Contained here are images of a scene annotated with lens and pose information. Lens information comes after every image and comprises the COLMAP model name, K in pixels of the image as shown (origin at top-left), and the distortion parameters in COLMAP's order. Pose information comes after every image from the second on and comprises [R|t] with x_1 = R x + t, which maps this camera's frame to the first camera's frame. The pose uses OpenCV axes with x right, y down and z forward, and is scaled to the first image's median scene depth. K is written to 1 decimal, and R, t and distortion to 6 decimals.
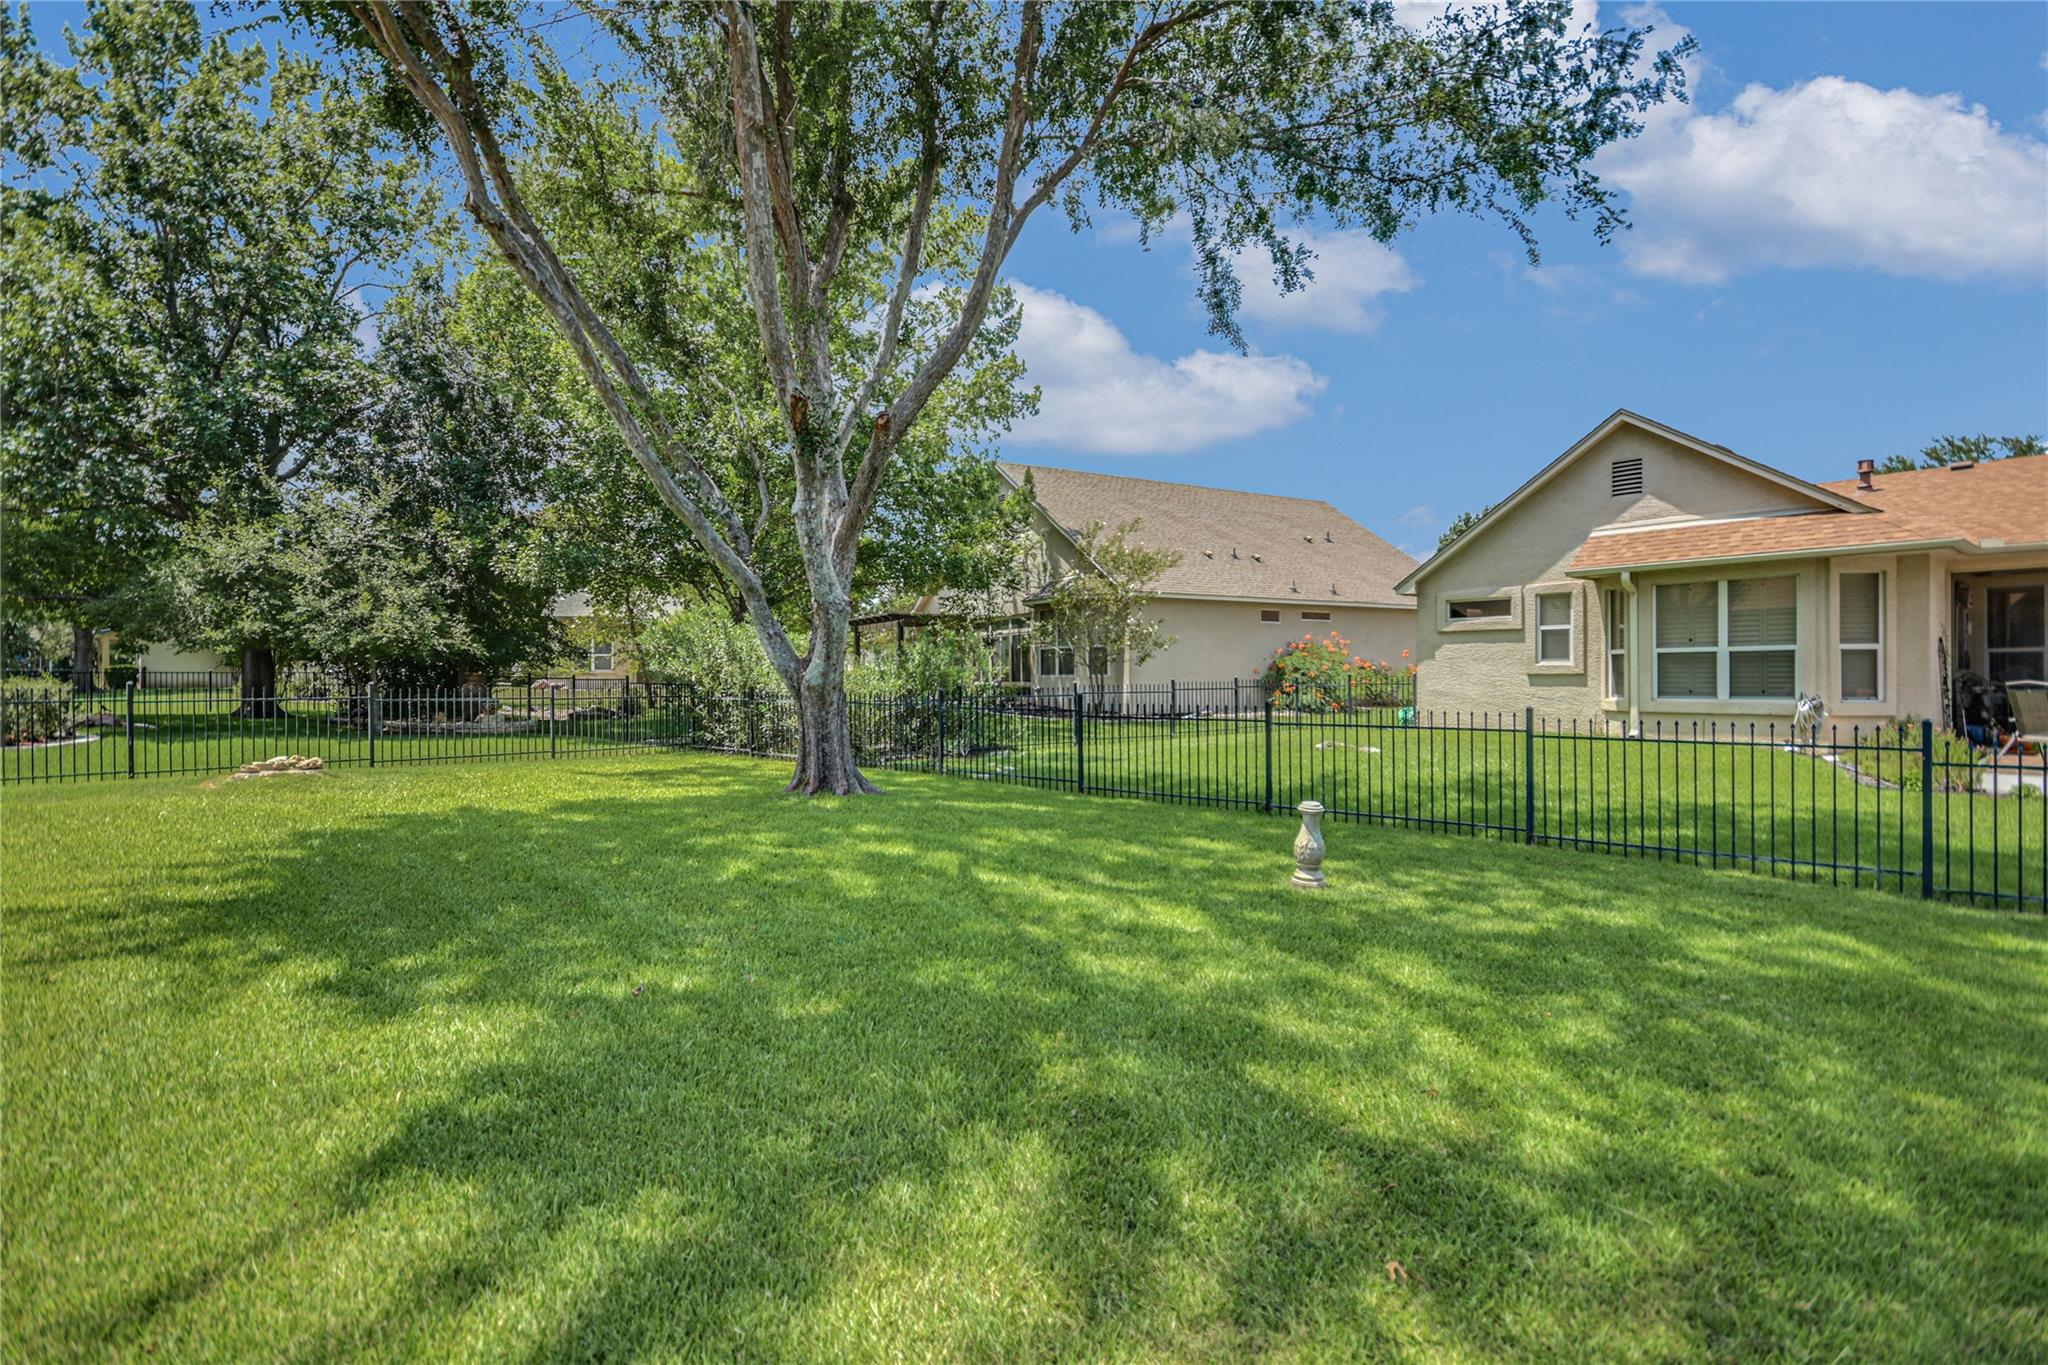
lens RADIAL K [[963.6, 0, 1010.8], [0, 963.6, 678.3], [0, 0, 1]] dist [0.014440, -0.008207]
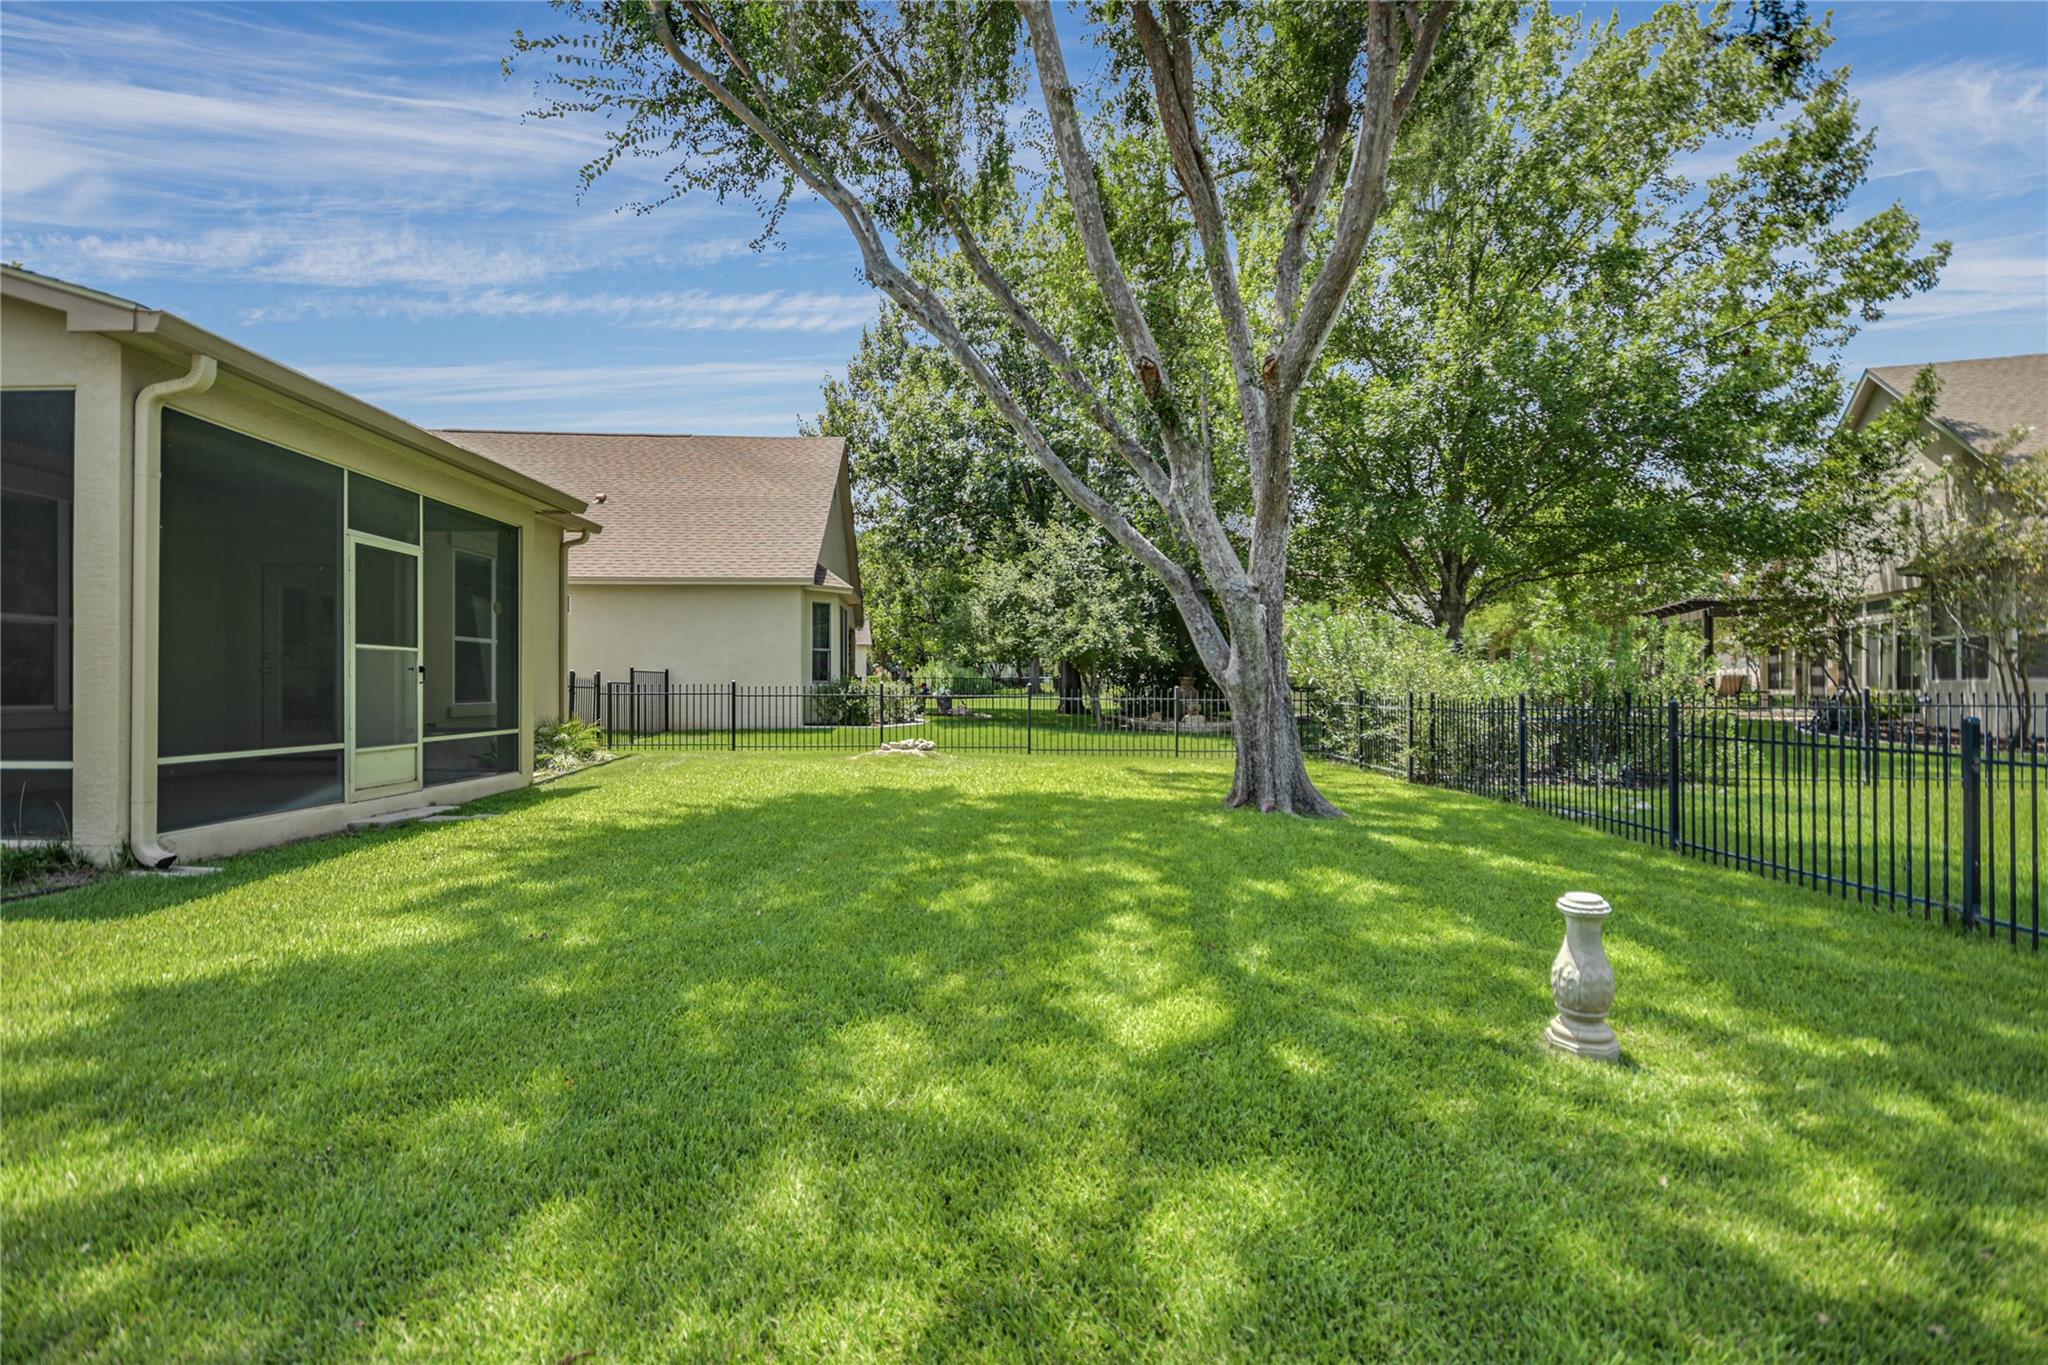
lens RADIAL K [[971.4, 0, 999.5], [0, 971.4, 676.9], [0, 0, 1]] dist [0.040555, -0.018853]
pose [[0.660441, -0.002279, -0.750874, 0.176857], [-0.005637, 0.999952, -0.007992, 0.004733], [0.750856, 0.009511, 0.660397, 0.134837]]
